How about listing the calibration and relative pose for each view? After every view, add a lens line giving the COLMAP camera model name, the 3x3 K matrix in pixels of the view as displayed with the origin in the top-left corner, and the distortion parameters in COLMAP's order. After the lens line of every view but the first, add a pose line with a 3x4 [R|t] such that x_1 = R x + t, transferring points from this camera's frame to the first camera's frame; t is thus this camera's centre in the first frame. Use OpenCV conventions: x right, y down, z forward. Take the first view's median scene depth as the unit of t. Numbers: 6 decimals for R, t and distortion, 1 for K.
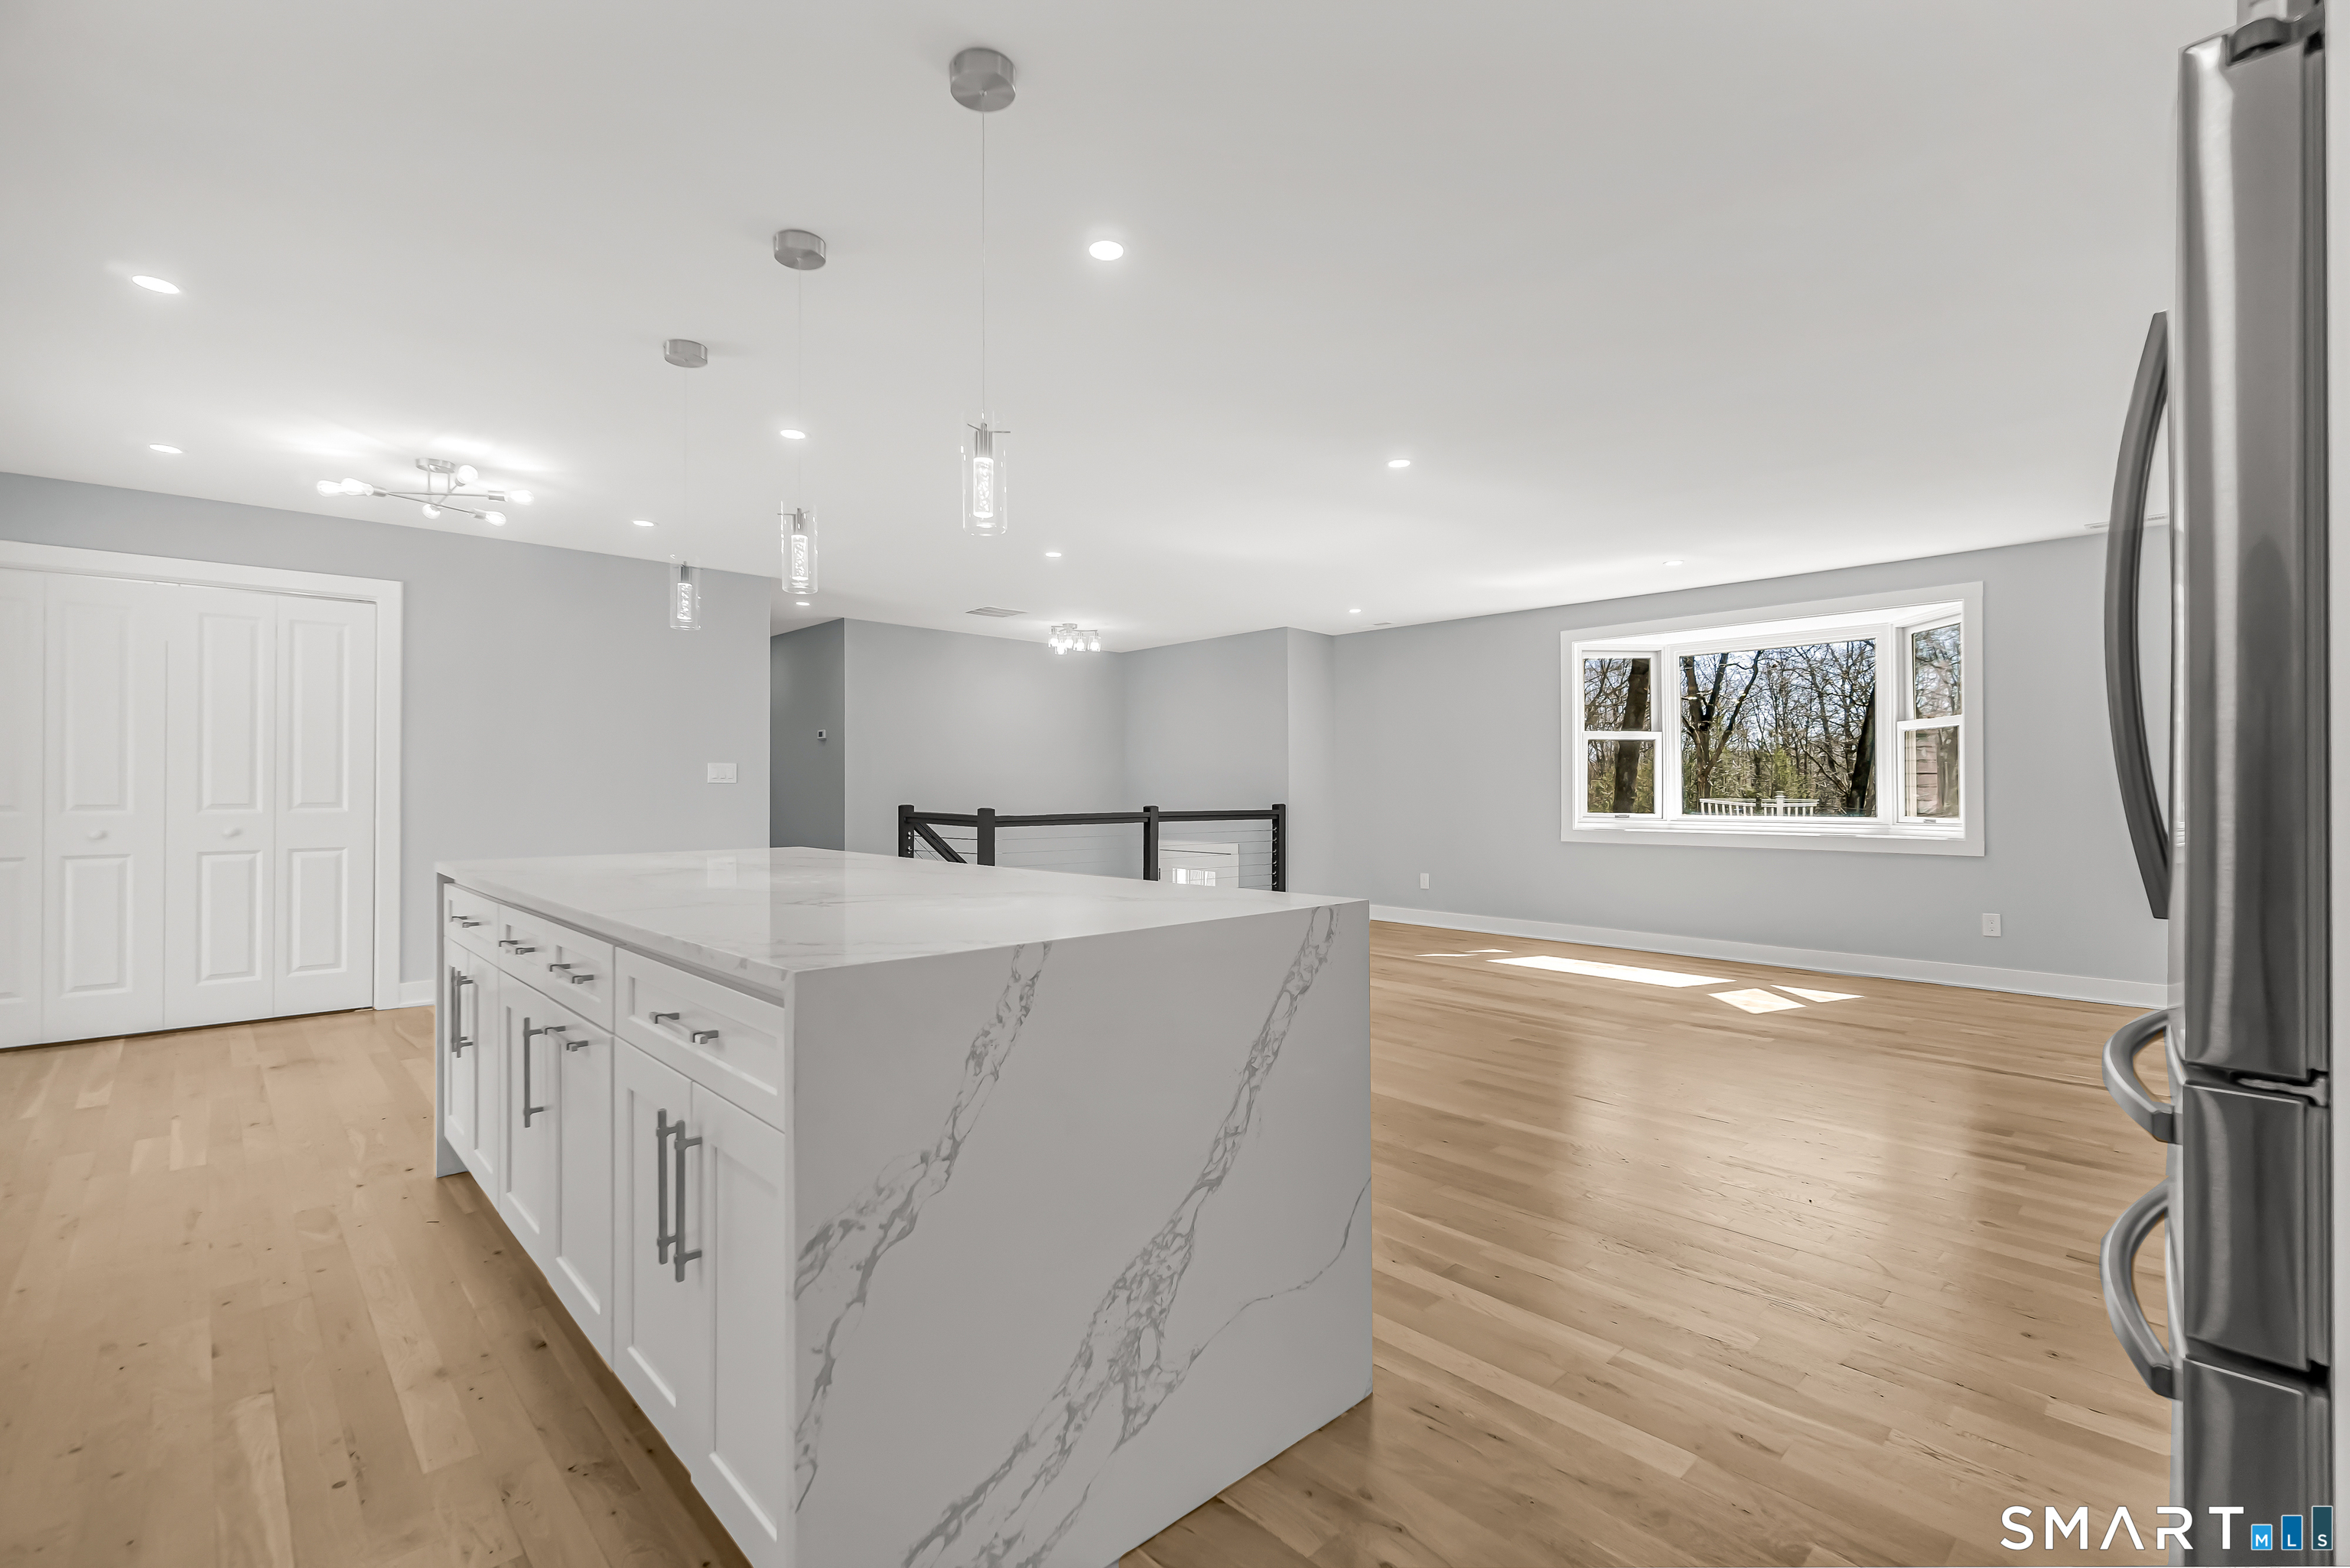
lens RADIAL K [[1044.3, 0, 1169.7], [0, 1044.3, 788.6], [0, 0, 1]] dist [0.002681, -0.000940]
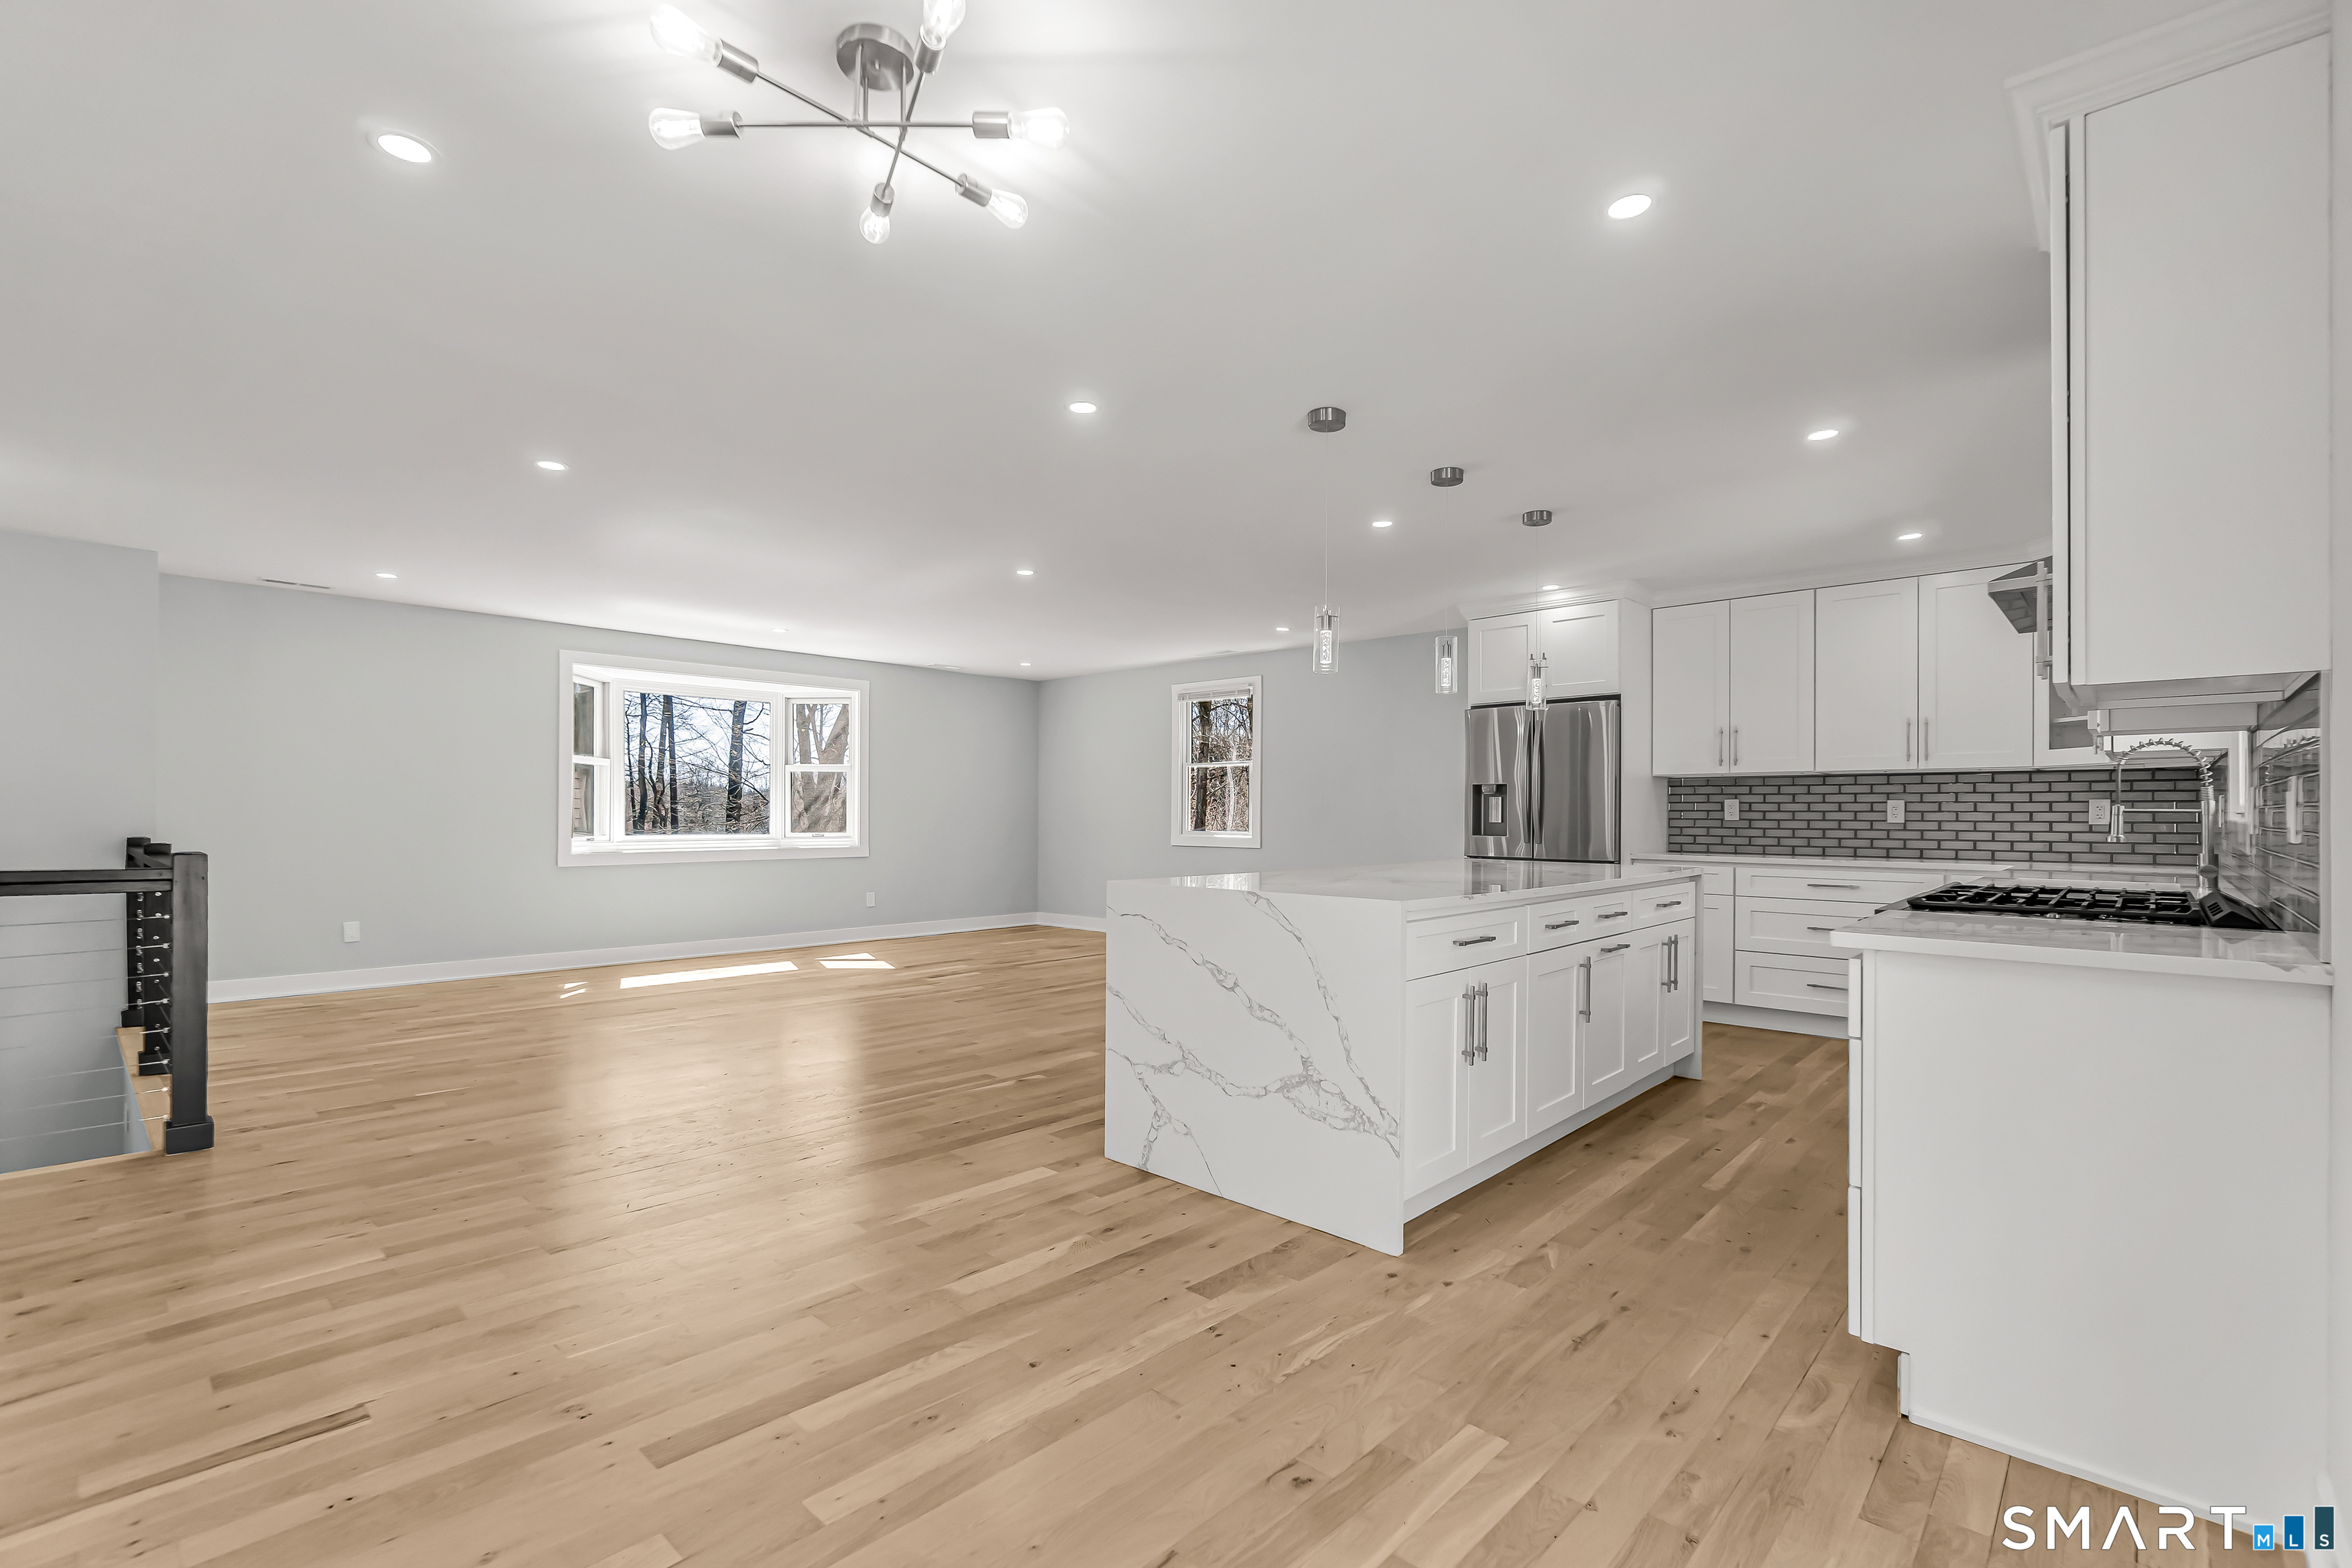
lens RADIAL K [[1045.3, 0, 1170.4], [0, 1045.3, 815.8], [0, 0, 1]] dist [0.002681, -0.000940]
pose [[-0.071229, -0.000296, 0.997460, -0.636771], [-0.005582, 0.999984, -0.000102, 0.000297], [-0.997444, -0.005575, -0.071230, 0.509950]]
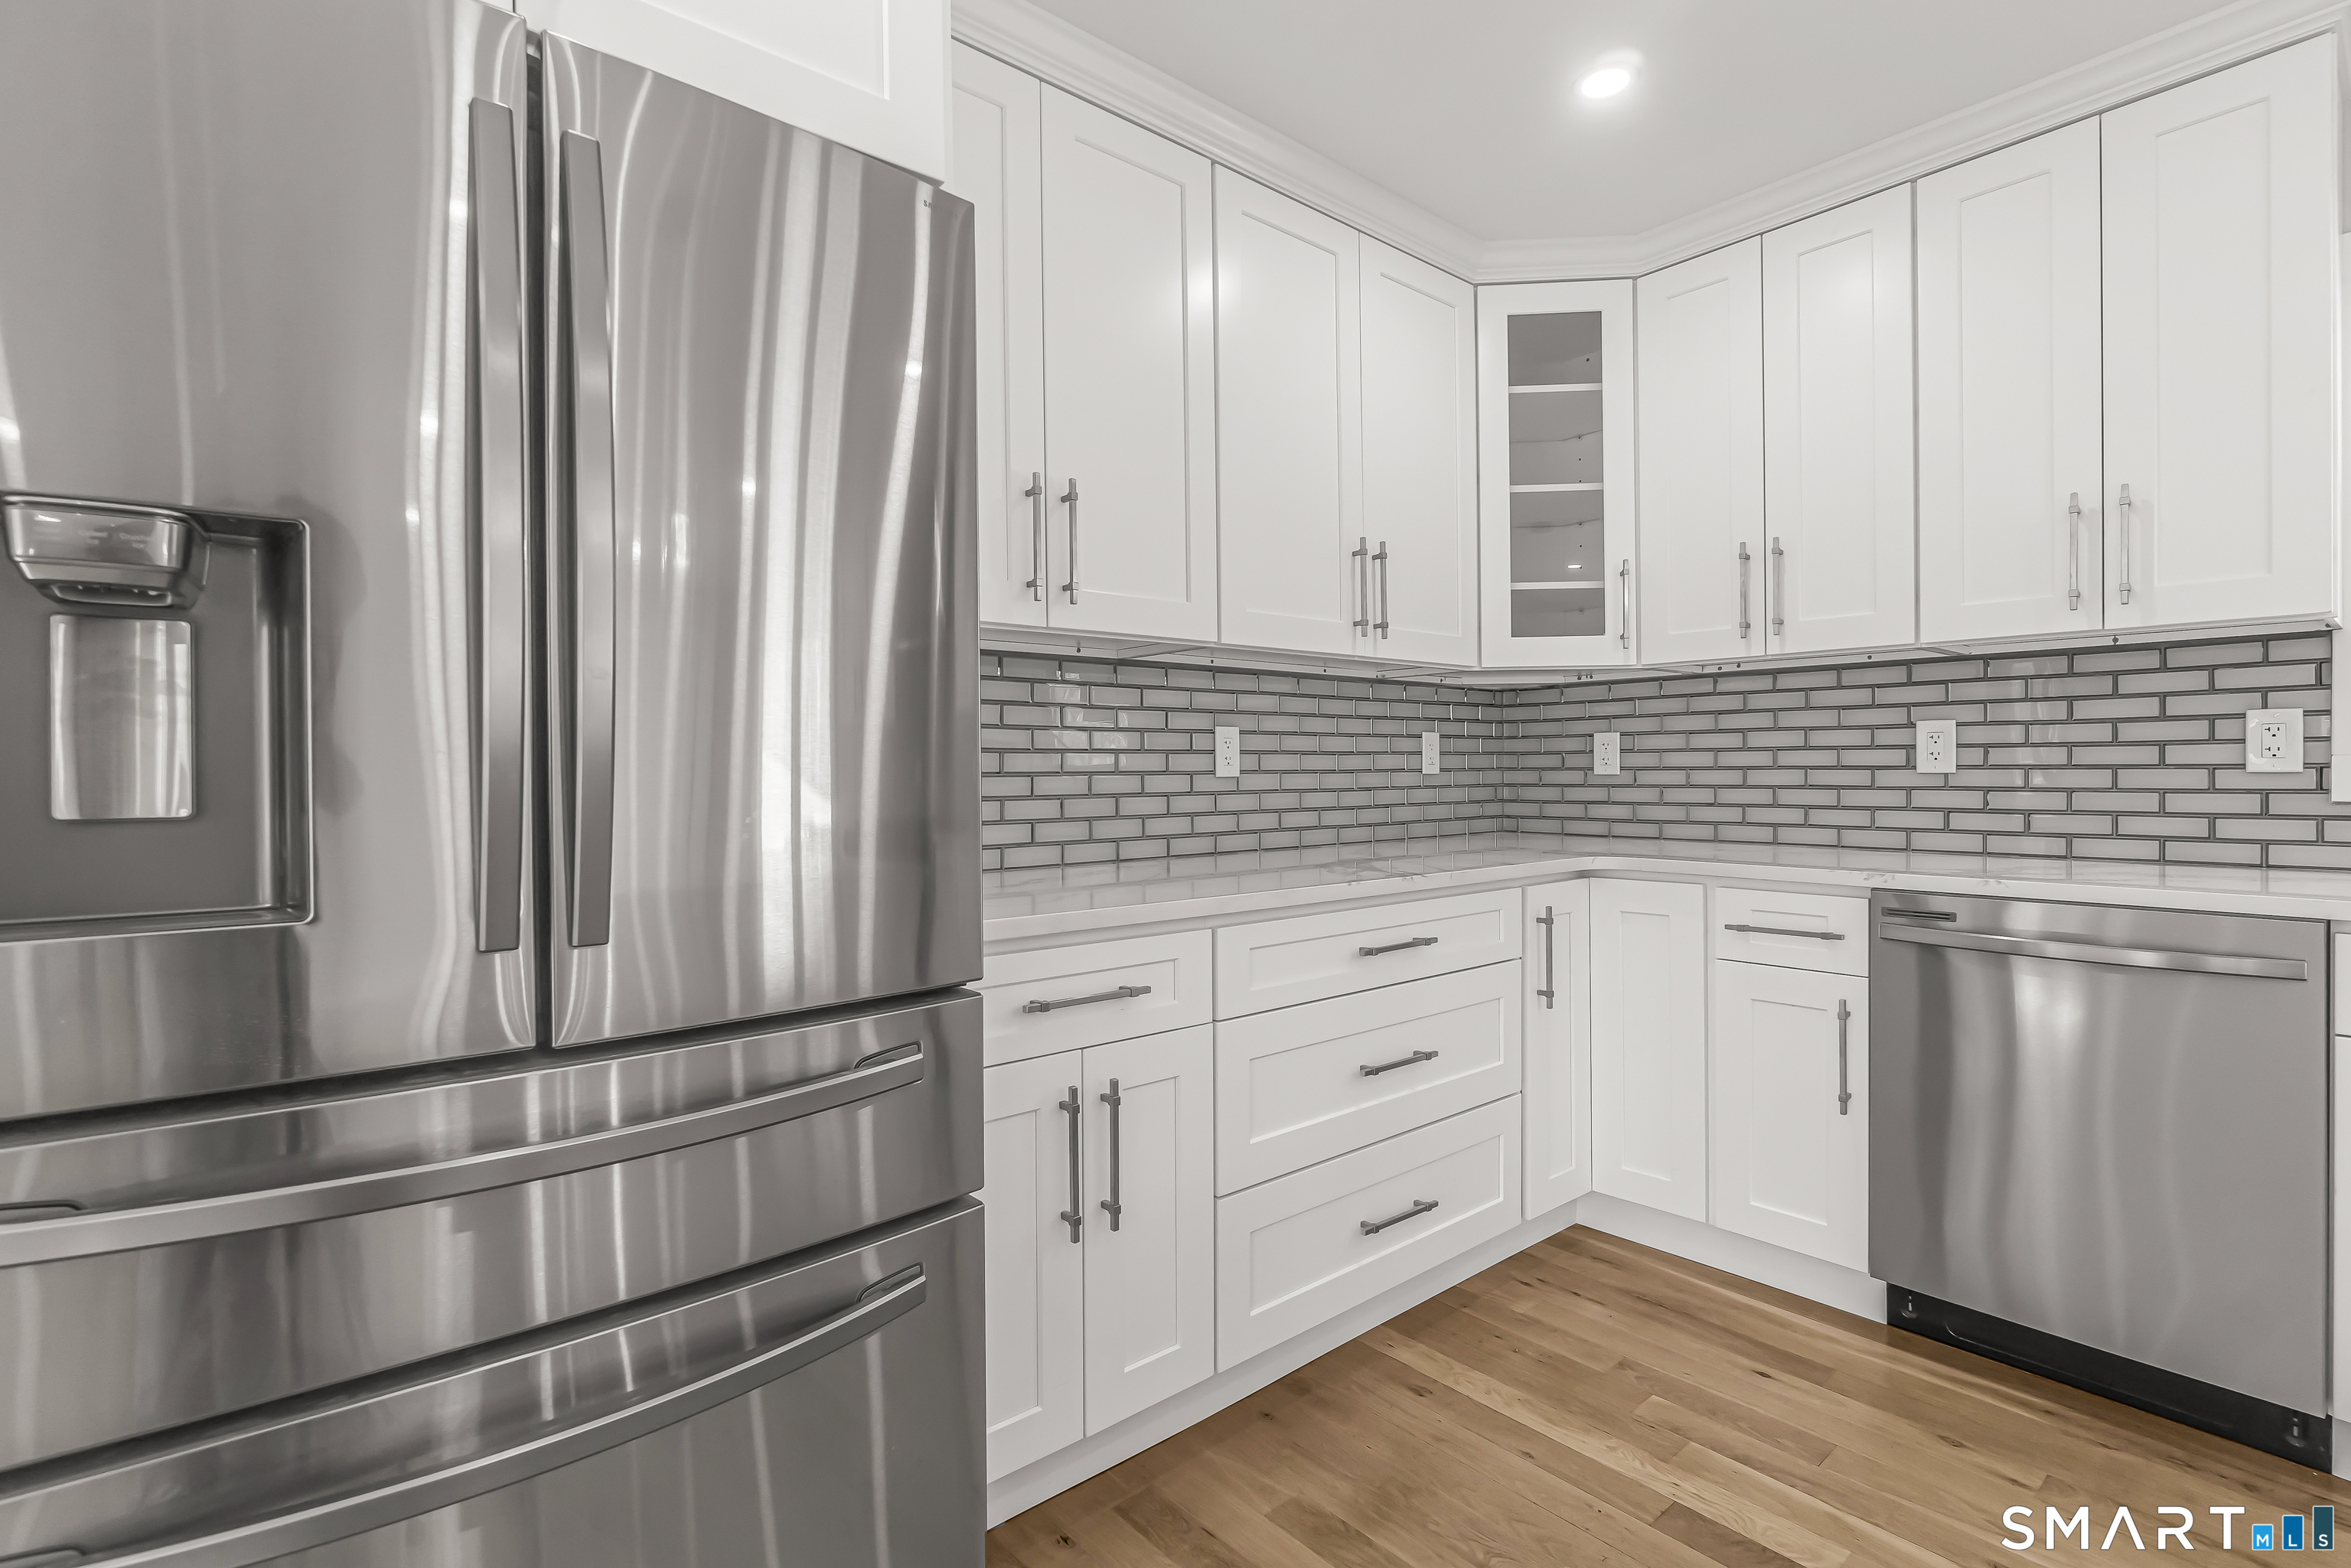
lens RADIAL K [[1072.6, 0, 1169.2], [0, 1072.6, 779.2], [0, 0, 1]] dist [-0.015576, 0.002761]
pose [[-0.998027, 0.006997, 0.062393, 0.078243], [0.007549, 0.999934, 0.008626, -0.000077], [-0.062329, 0.009080, -0.998014, 0.286557]]
